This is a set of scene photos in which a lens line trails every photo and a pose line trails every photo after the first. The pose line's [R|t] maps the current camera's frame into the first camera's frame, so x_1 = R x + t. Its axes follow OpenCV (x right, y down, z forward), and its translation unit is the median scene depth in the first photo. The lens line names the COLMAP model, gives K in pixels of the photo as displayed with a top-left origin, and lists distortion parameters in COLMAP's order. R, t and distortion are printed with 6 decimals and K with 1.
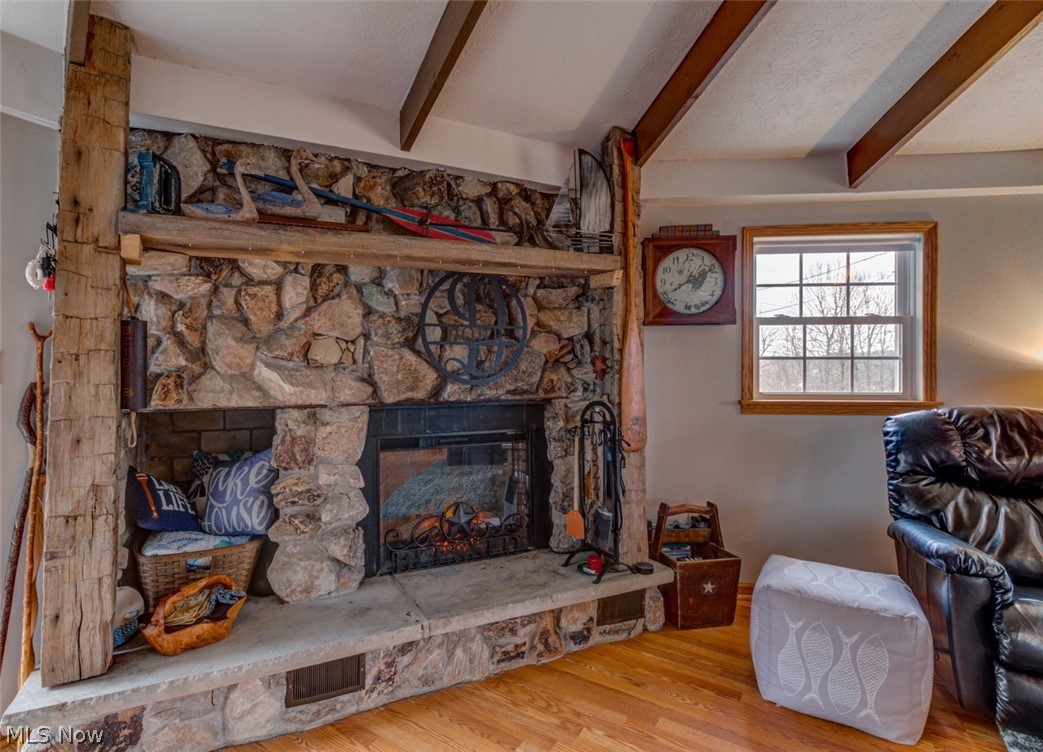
lens RADIAL K [[552.7, 0, 520.4], [0, 552.7, 362.7], [0, 0, 1]] dist [0.013411, -0.015654]
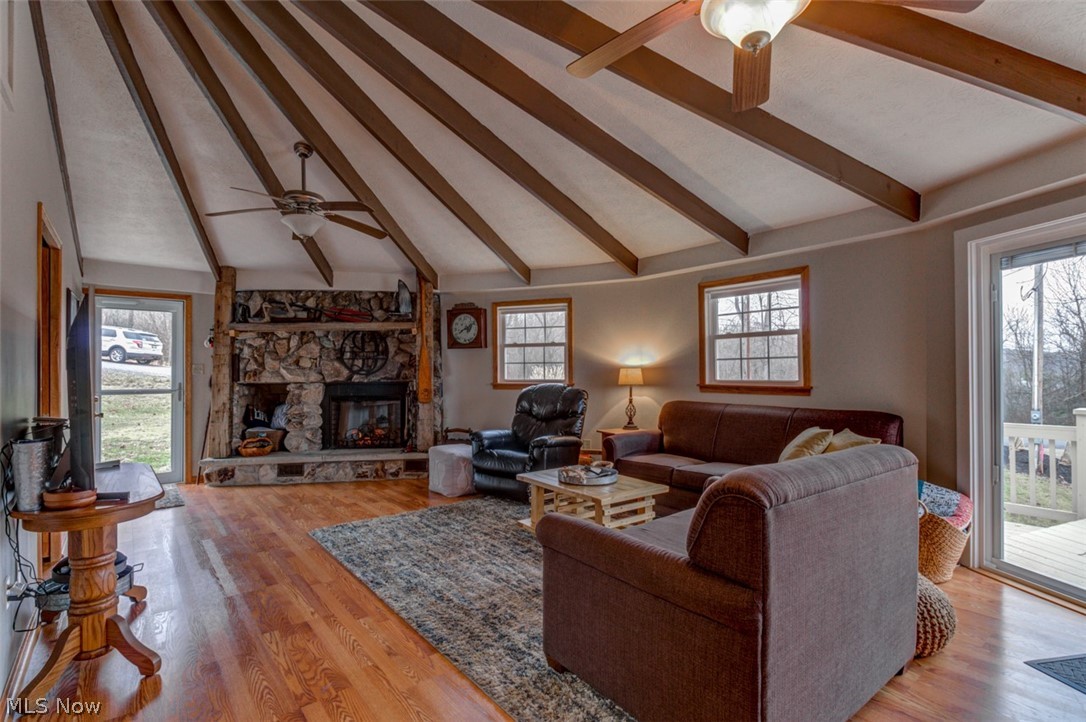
lens RADIAL K [[510.2, 0, 544.0], [0, 510.2, 367.4], [0, 0, 1]] dist [-0.001647, -0.001357]
pose [[0.963969, -0.006077, -0.265946, 1.300946], [0.007916, 0.999952, 0.005842, -0.002800], [0.265898, -0.007737, 0.963970, -0.995448]]
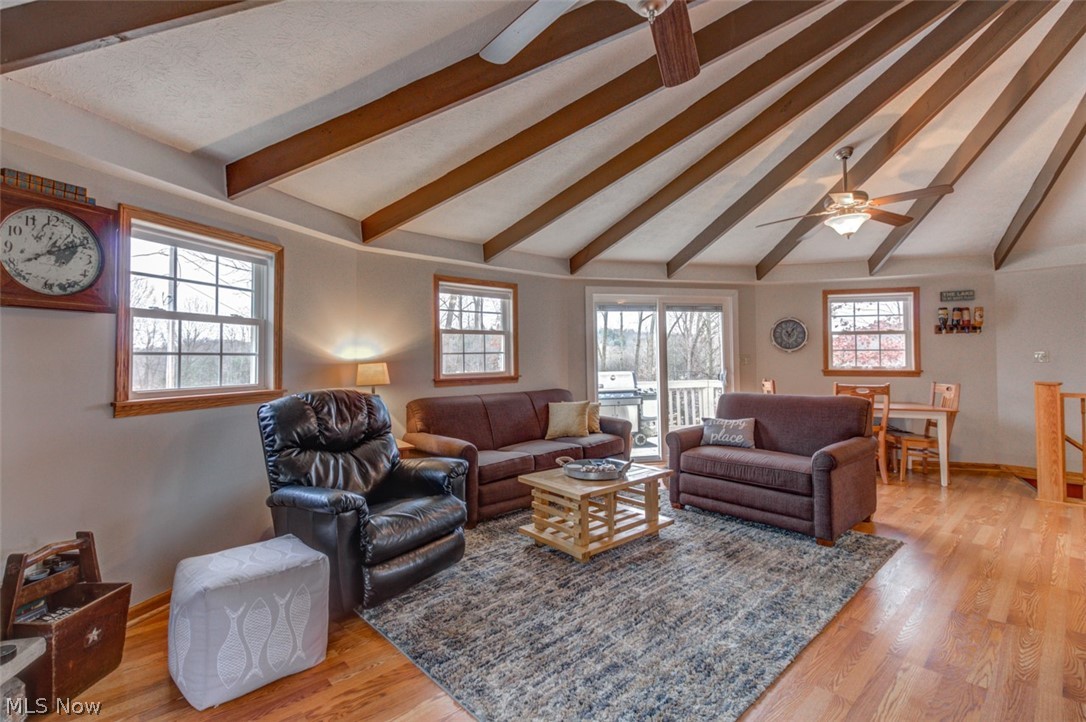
lens RADIAL K [[493.3, 0, 541.2], [0, 493.3, 348.5], [0, 0, 1]] dist [0.012172, -0.011173]
pose [[0.203617, 0.019101, 0.978864, -0.254498], [0.003744, 0.999787, -0.020288, 0.003126], [-0.979043, 0.007796, 0.203502, 0.221999]]
